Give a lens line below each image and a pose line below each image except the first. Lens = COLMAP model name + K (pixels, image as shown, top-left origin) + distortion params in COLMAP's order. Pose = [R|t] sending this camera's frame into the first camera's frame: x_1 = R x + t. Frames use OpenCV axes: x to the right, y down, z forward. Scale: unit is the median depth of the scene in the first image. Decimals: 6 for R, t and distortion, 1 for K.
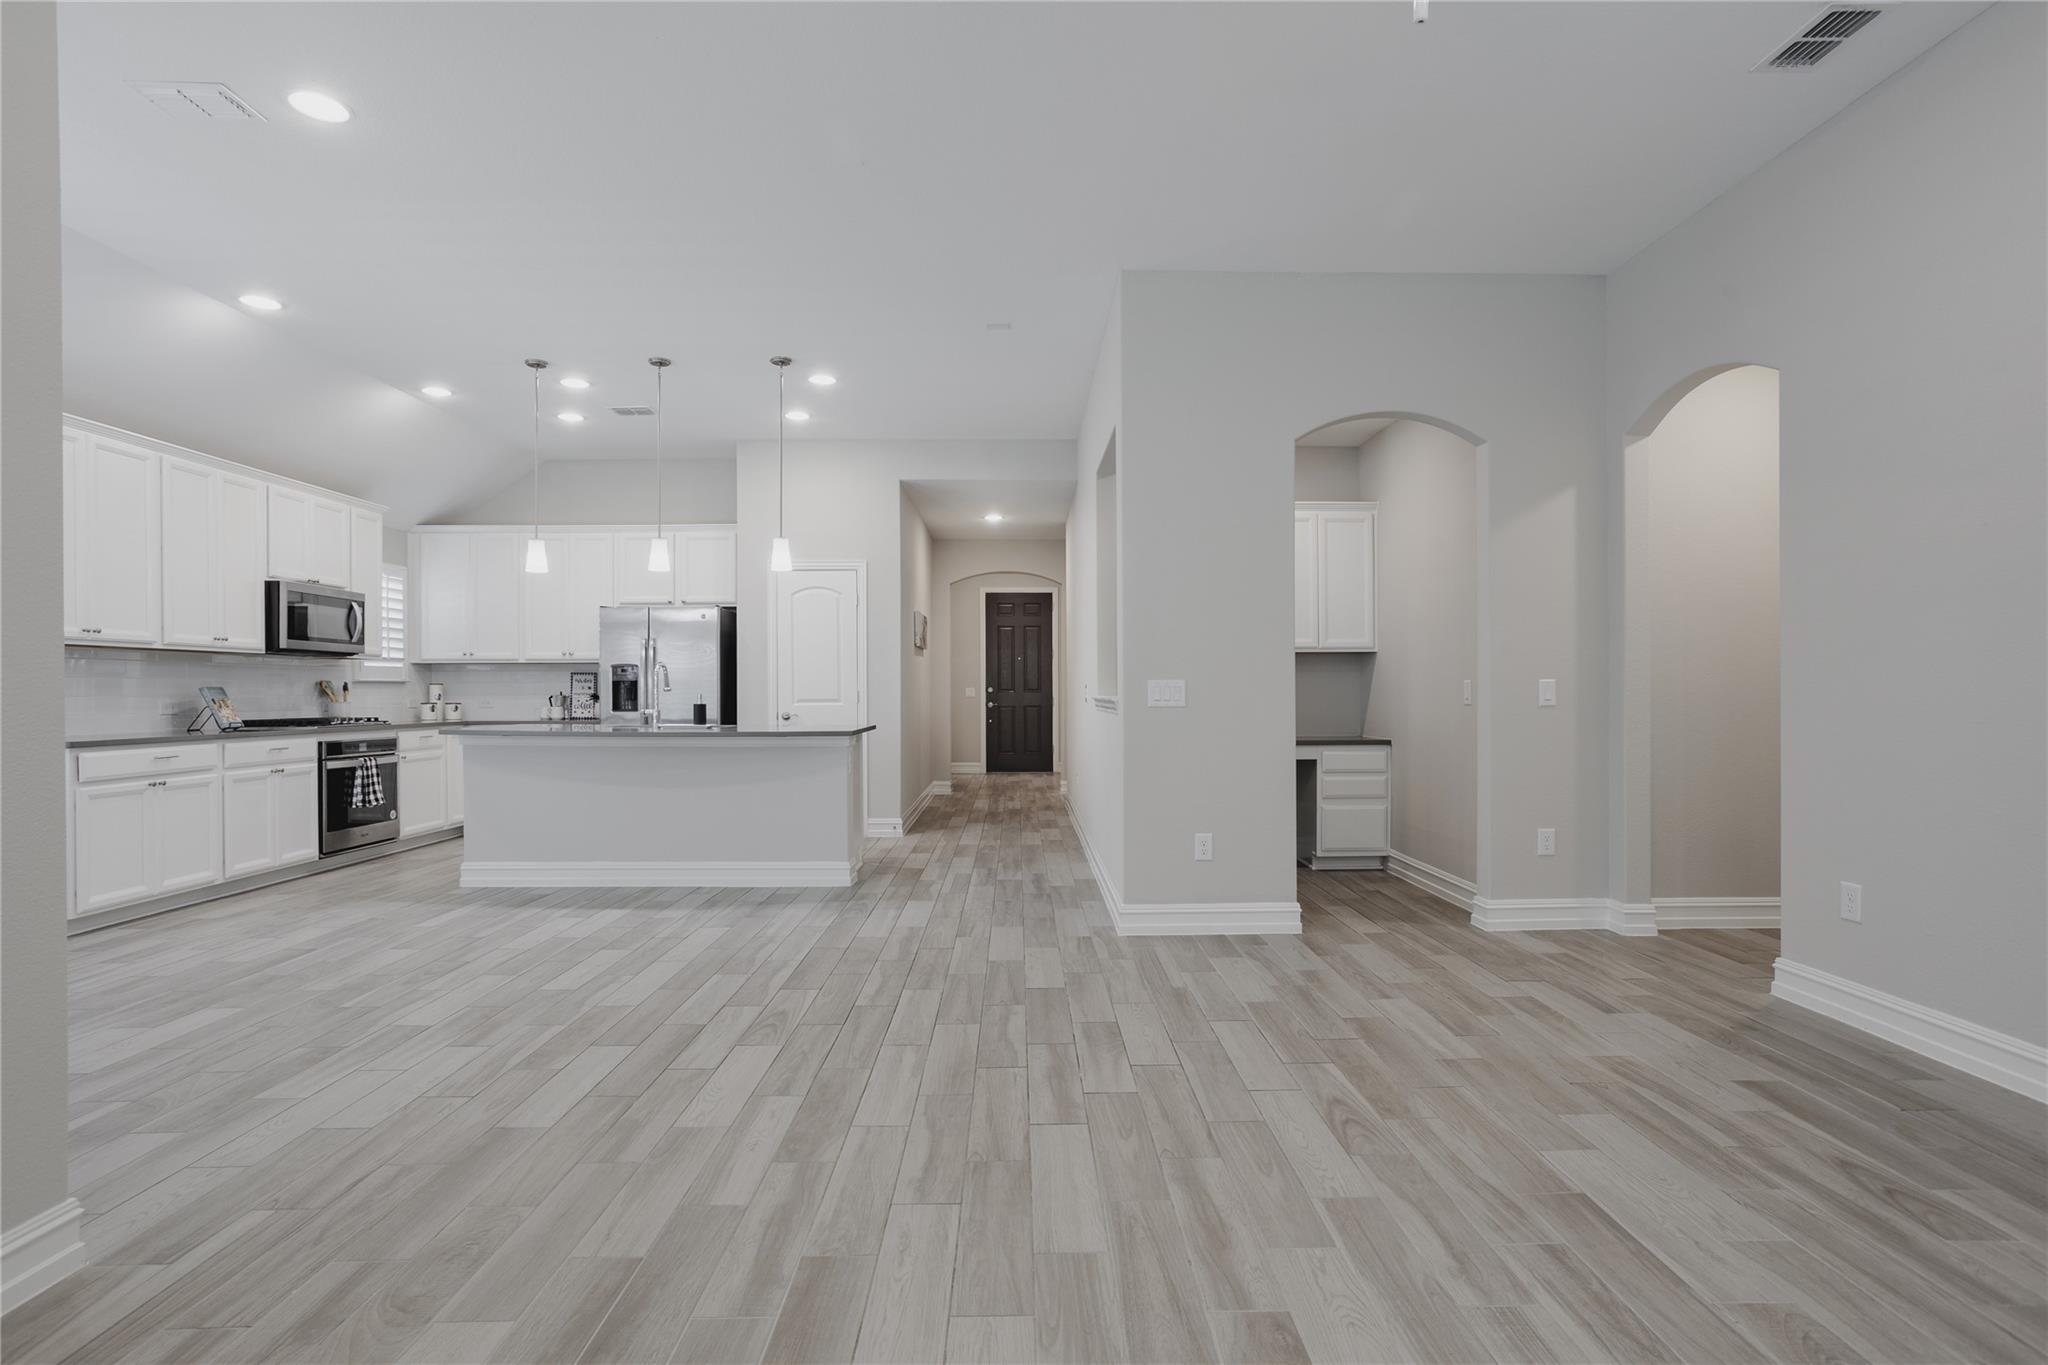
lens RADIAL K [[1016.3, 0, 1074.1], [0, 1016.3, 697.2], [0, 0, 1]] dist [-0.035683, 0.018476]
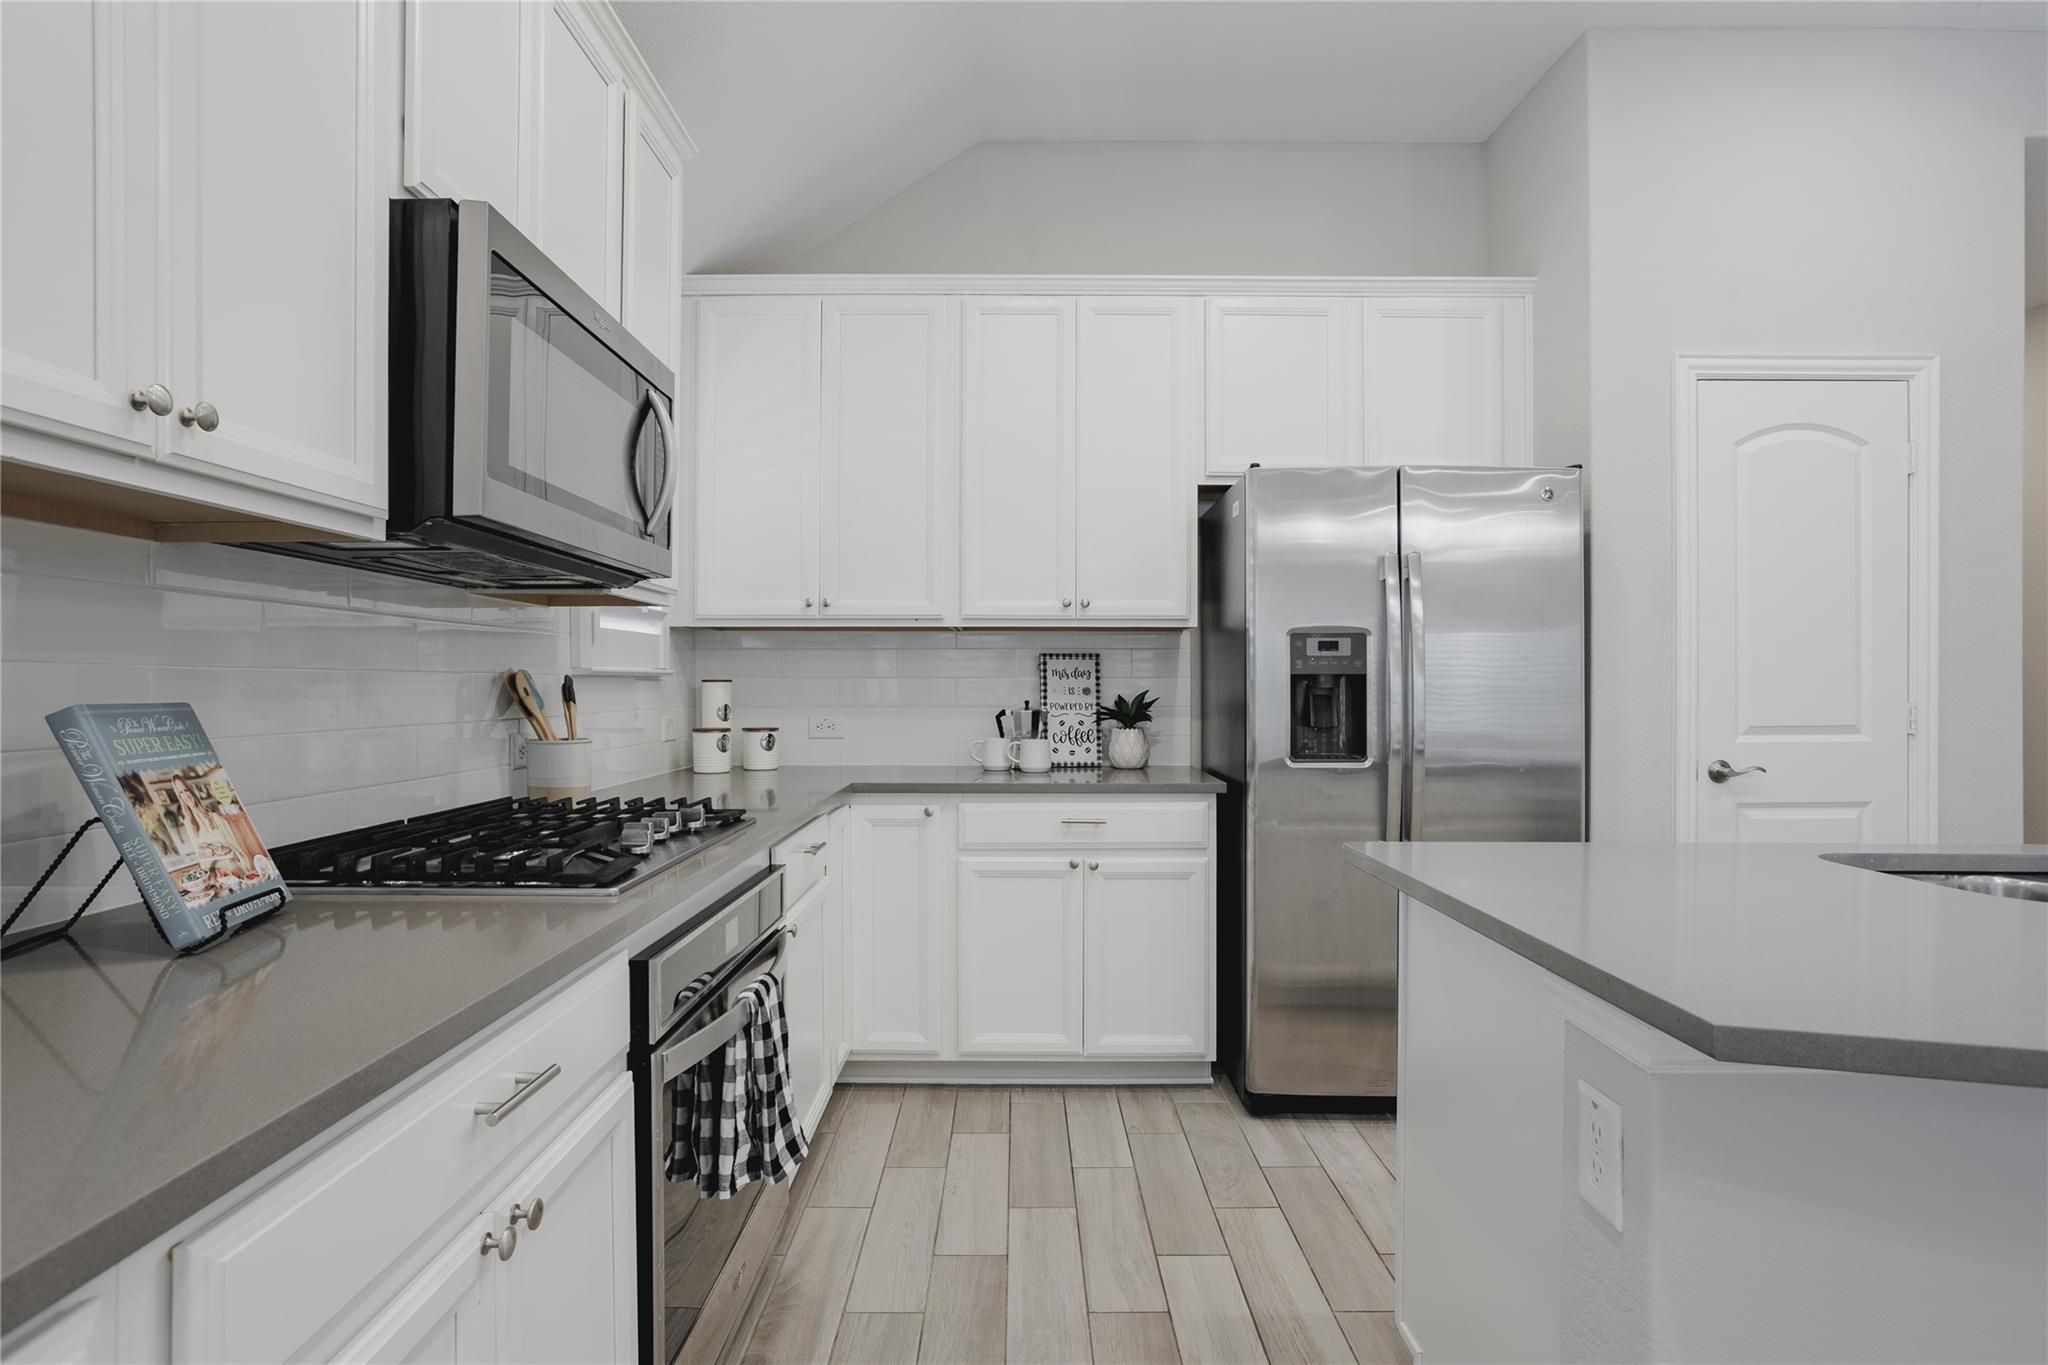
lens RADIAL K [[1051.0, 0, 1042.3], [0, 1051.0, 680.7], [0, 0, 1]] dist [-0.036986, 0.014932]
pose [[0.999651, 0.003515, -0.026191, -0.664824], [-0.003771, 0.999946, -0.009733, -0.012656], [0.026156, 0.009828, 0.999610, 0.785534]]
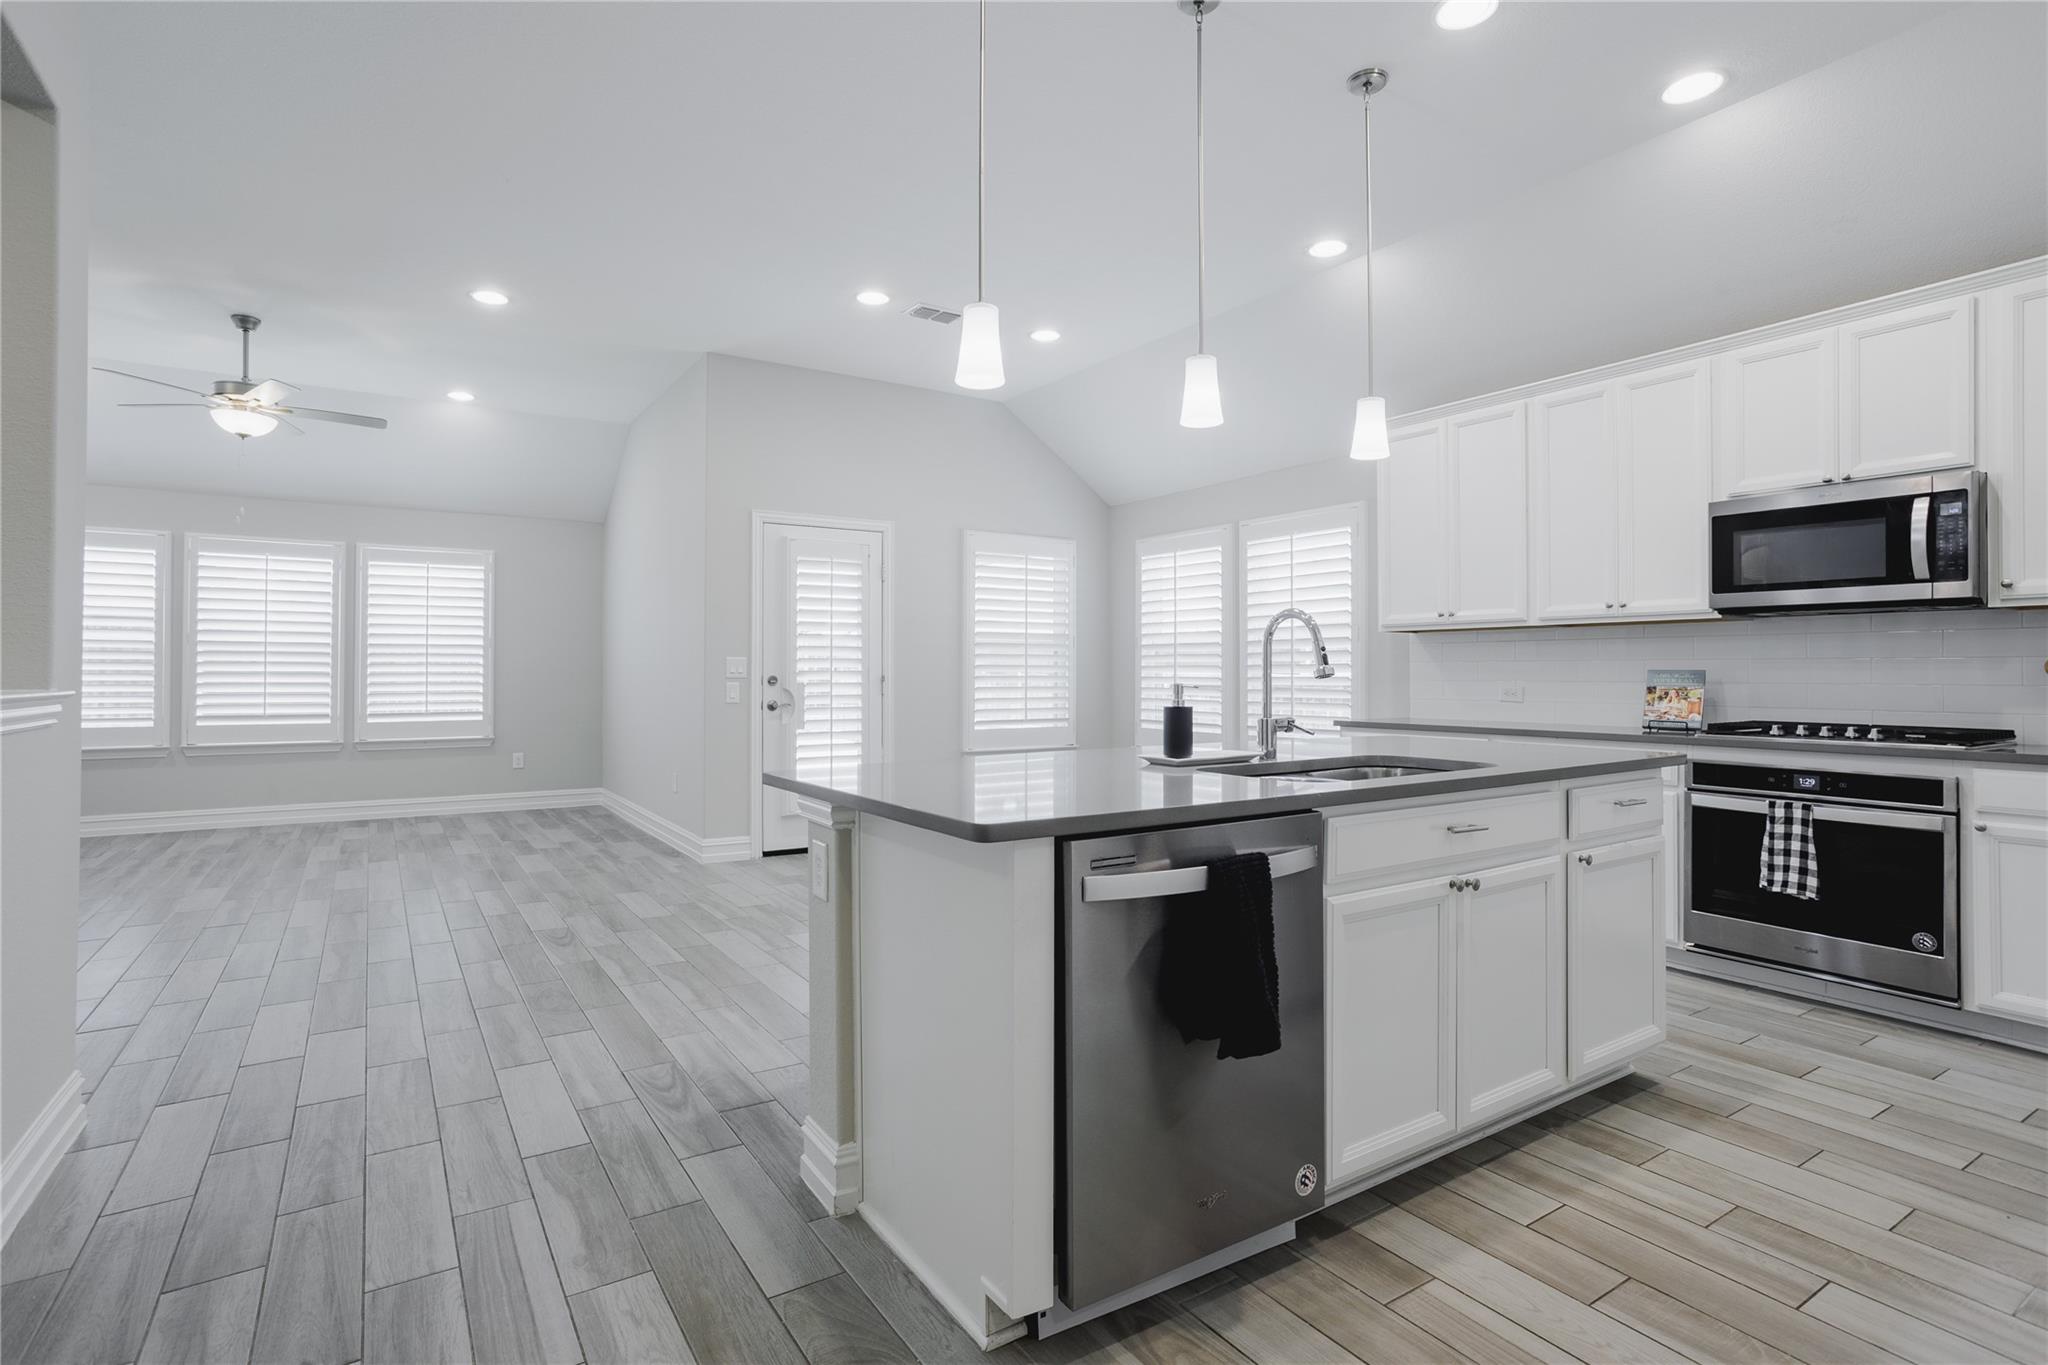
lens RADIAL K [[1016.3, 0, 1011.4], [0, 1016.3, 661.7], [0, 0, 1]] dist [-0.035683, 0.018476]
pose [[-0.869597, -0.004259, -0.493745, -0.089184], [-0.002431, 0.999988, -0.004344, -0.011395], [0.493757, -0.002578, -0.869596, 1.330575]]
